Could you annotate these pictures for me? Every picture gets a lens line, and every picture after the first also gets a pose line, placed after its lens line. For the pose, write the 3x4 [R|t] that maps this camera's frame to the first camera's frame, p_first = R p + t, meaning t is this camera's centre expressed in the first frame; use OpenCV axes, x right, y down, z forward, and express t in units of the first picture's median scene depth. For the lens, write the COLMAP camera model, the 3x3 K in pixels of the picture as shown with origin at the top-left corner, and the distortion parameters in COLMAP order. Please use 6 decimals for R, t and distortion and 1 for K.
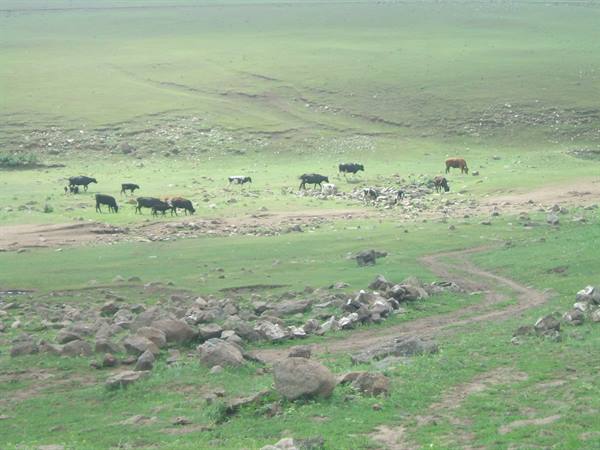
lens RADIAL K [[1534.3, 0, 303.5], [0, 1534.3, 225.4], [0, 0, 1]] dist [-0.009566, 0.000000]
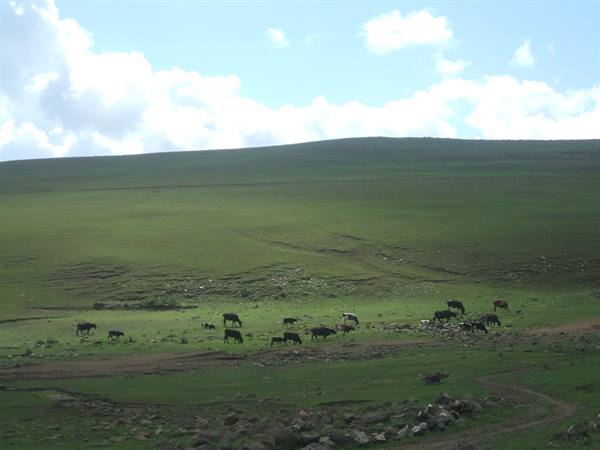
lens RADIAL K [[1534.3, 0, 296.6], [0, 1534.3, 226.8], [0, 0, 1]] dist [-0.009566, 0.000000]
pose [[0.999741, -0.006564, -0.021800, -0.043673], [0.004507, 0.995647, -0.093098, 0.014057], [0.022316, 0.092975, 0.995418, -0.277517]]
